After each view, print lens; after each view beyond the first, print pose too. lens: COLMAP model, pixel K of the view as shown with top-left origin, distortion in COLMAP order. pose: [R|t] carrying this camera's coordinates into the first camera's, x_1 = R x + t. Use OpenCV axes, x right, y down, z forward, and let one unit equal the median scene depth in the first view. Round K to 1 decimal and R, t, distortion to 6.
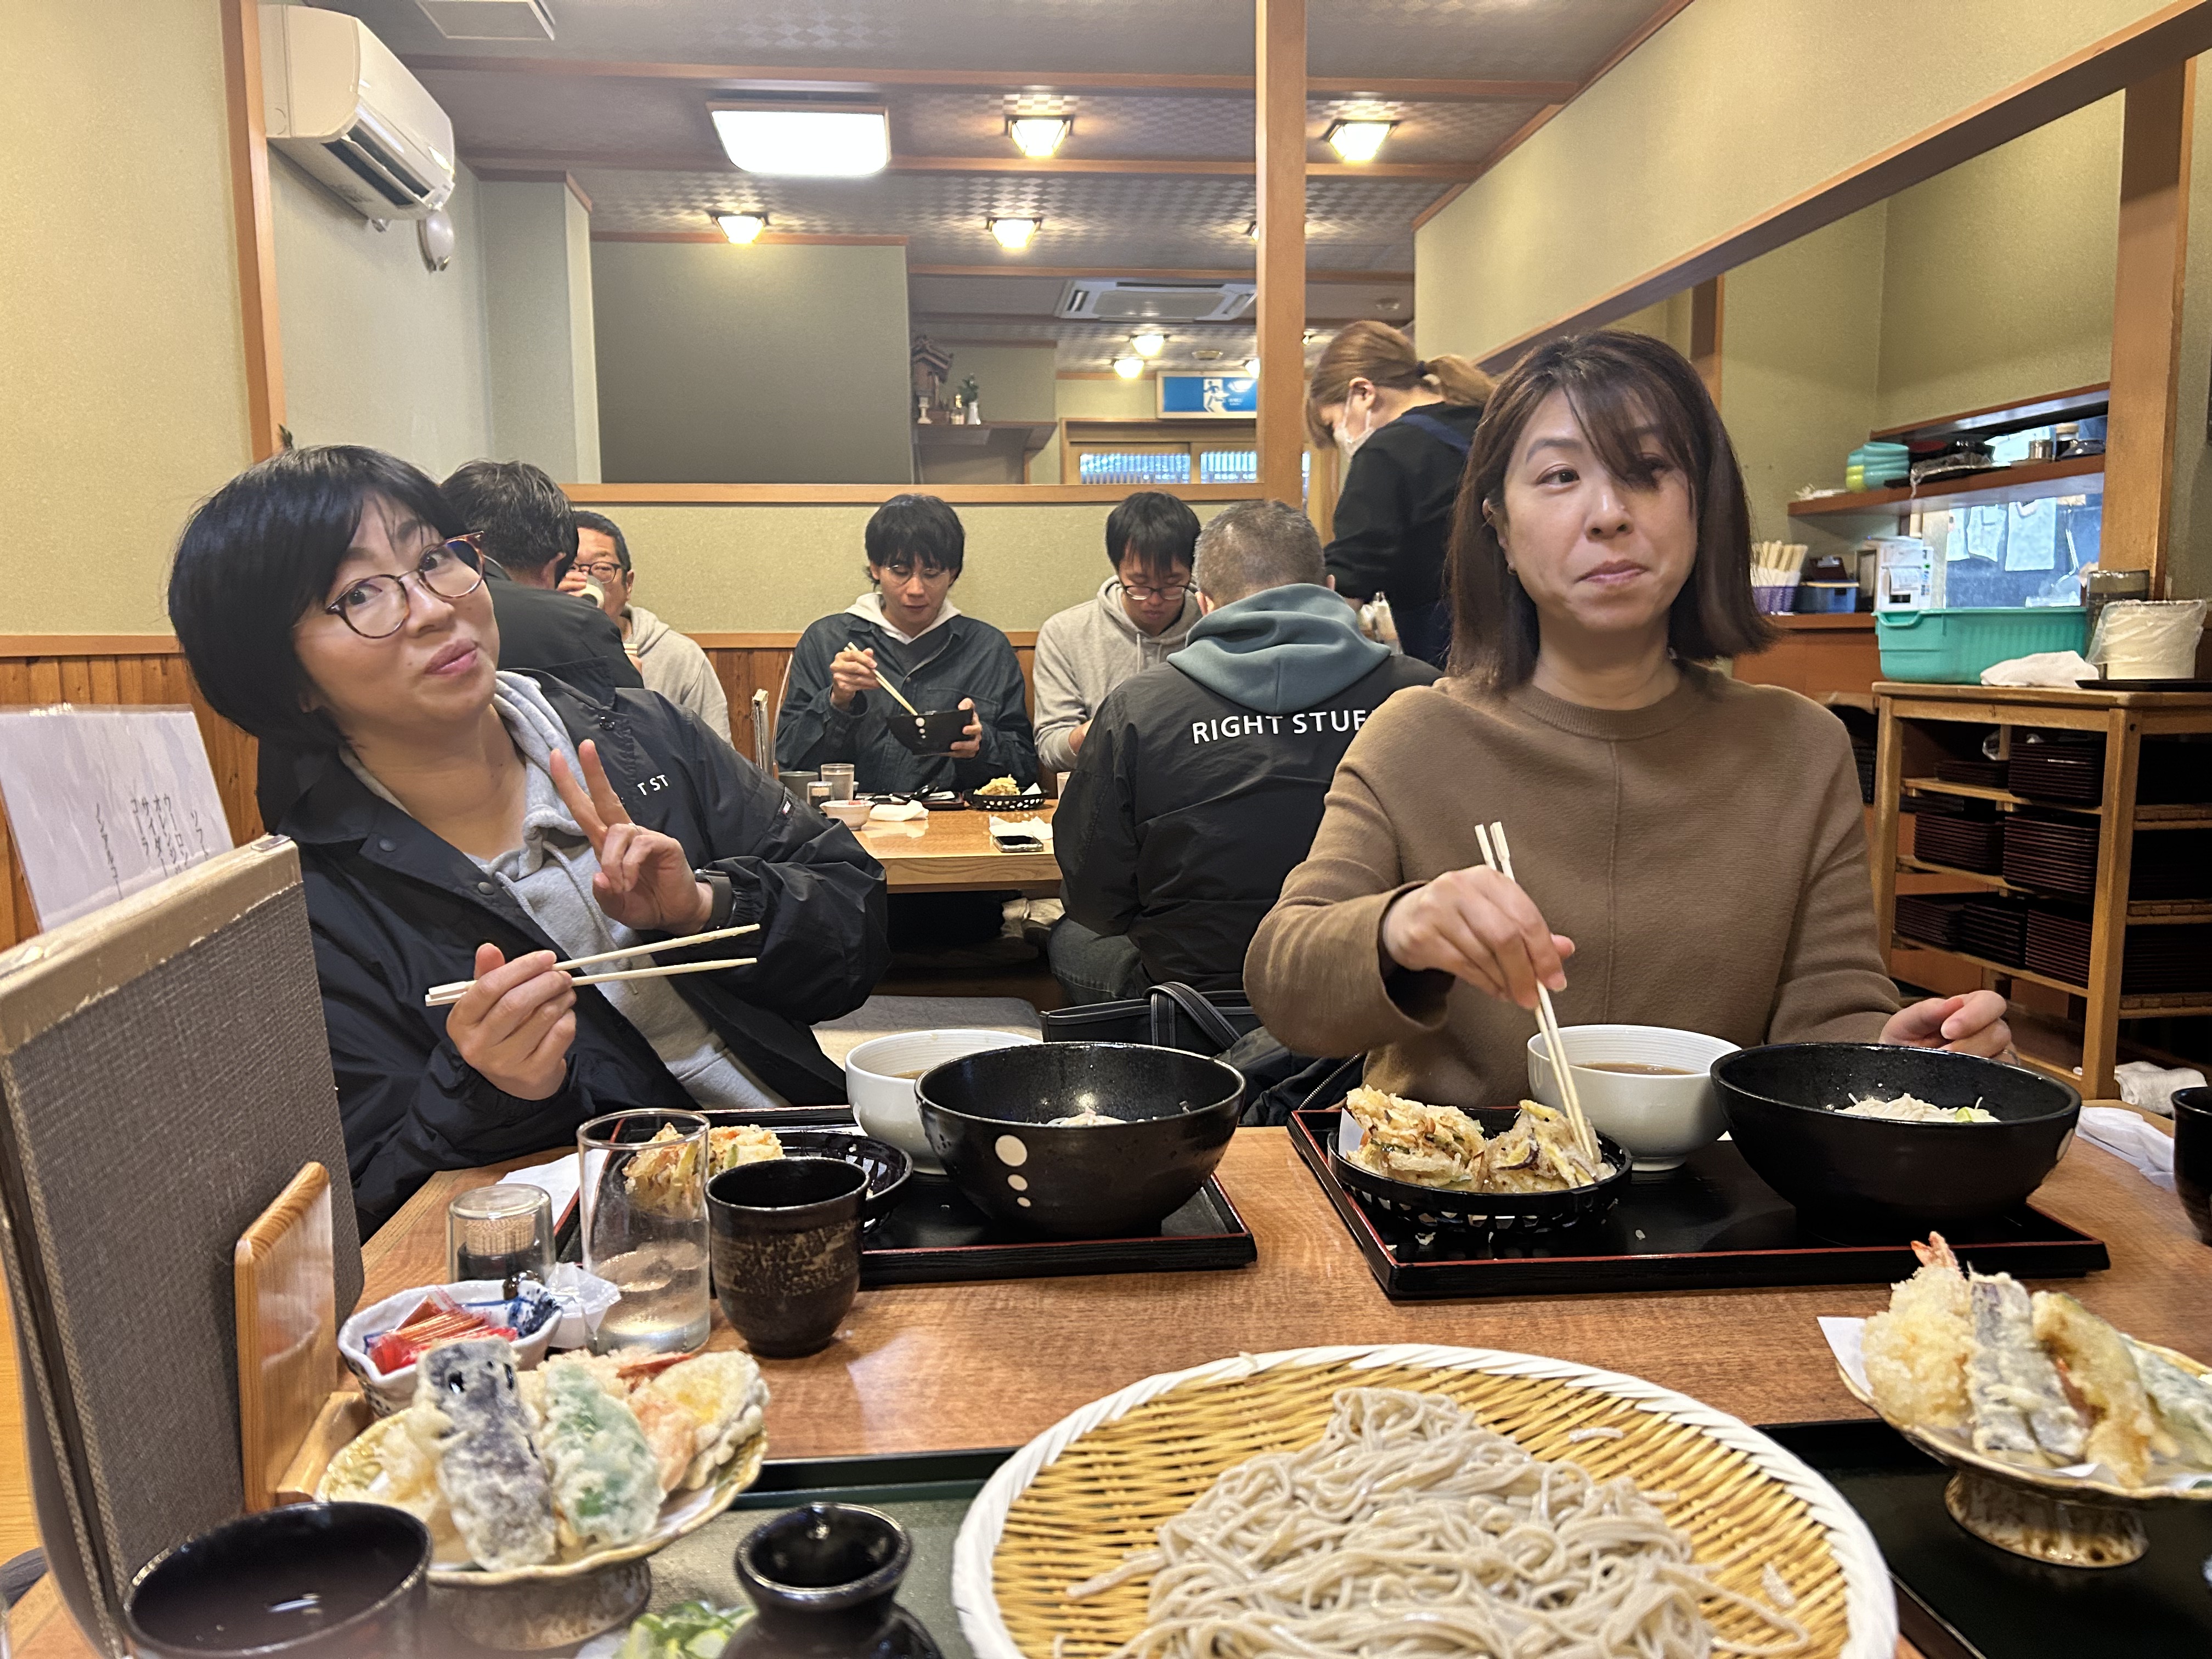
lens RADIAL K [[1700.5, 0, 1104.0], [0, 1700.5, 833.0], [0, 0, 1]] dist [0.006624, -0.021136]
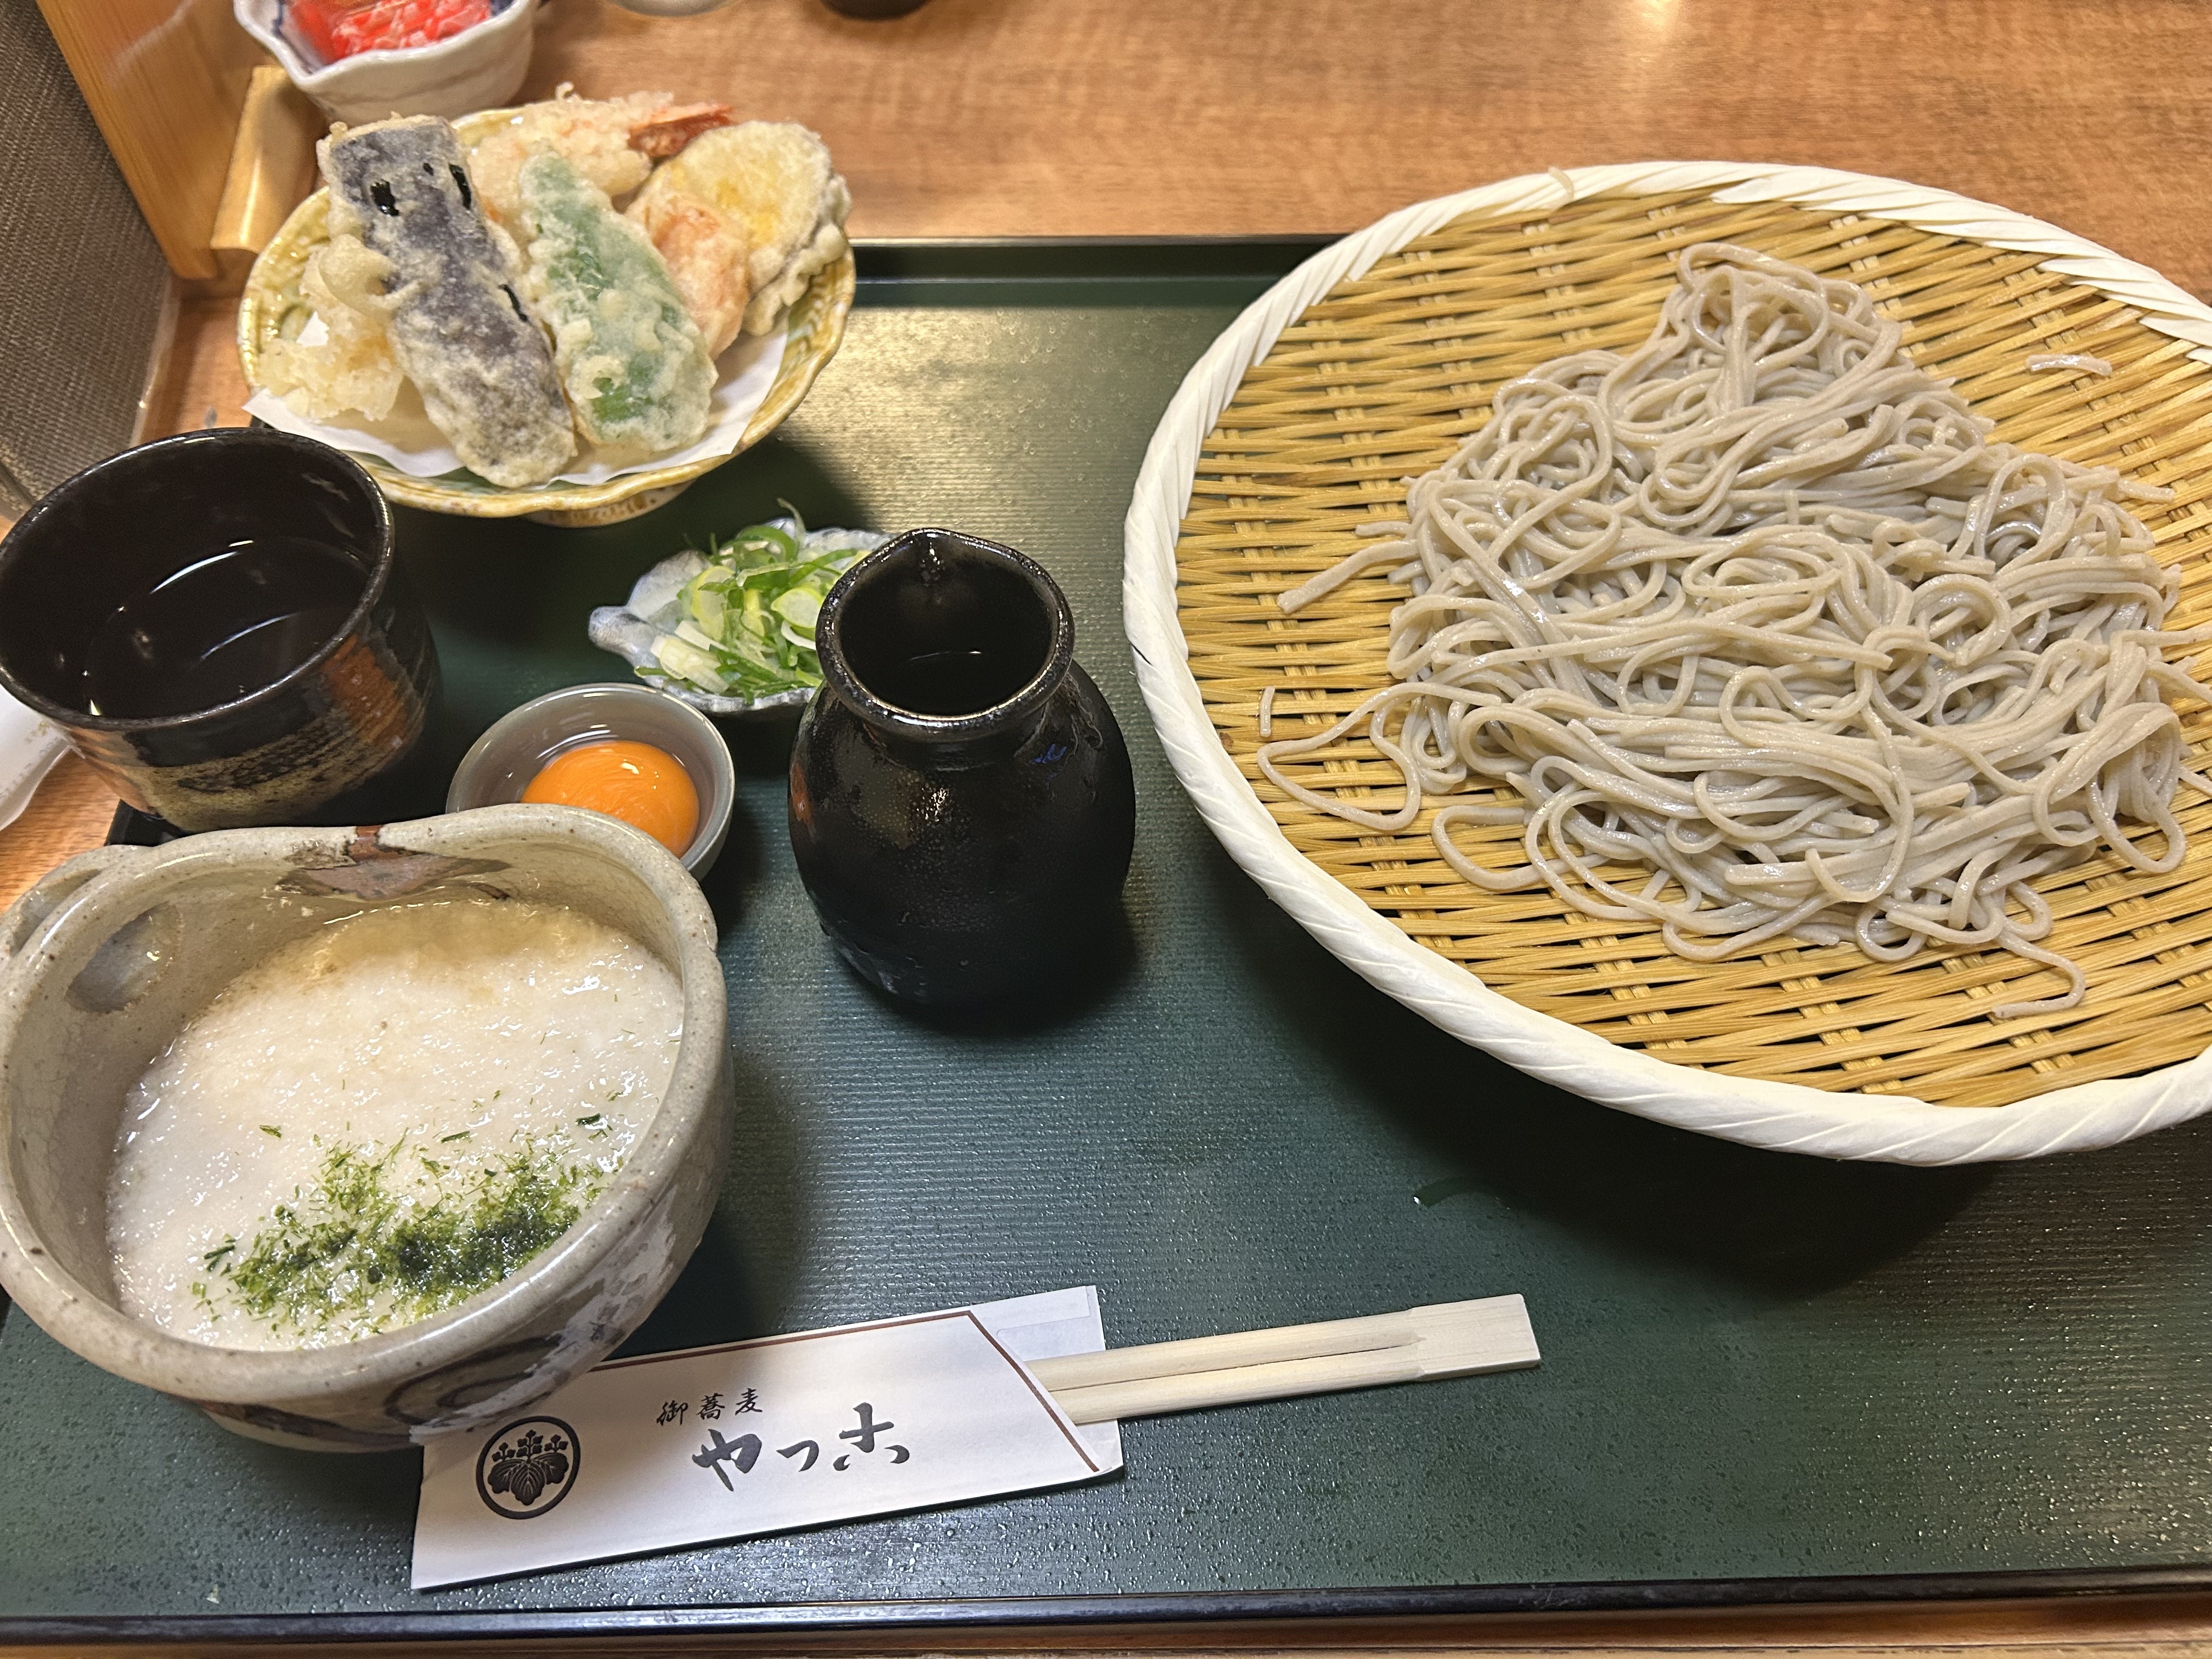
lens RADIAL K [[1700.5, 0, 1098.9], [0, 1700.5, 826.7], [0, 0, 1]] dist [0.006624, -0.021136]
pose [[0.996653, 0.074054, -0.034616, -0.059242], [-0.019944, 0.630952, 0.775565, -0.047534], [0.079275, -0.772279, 0.630318, 0.415349]]
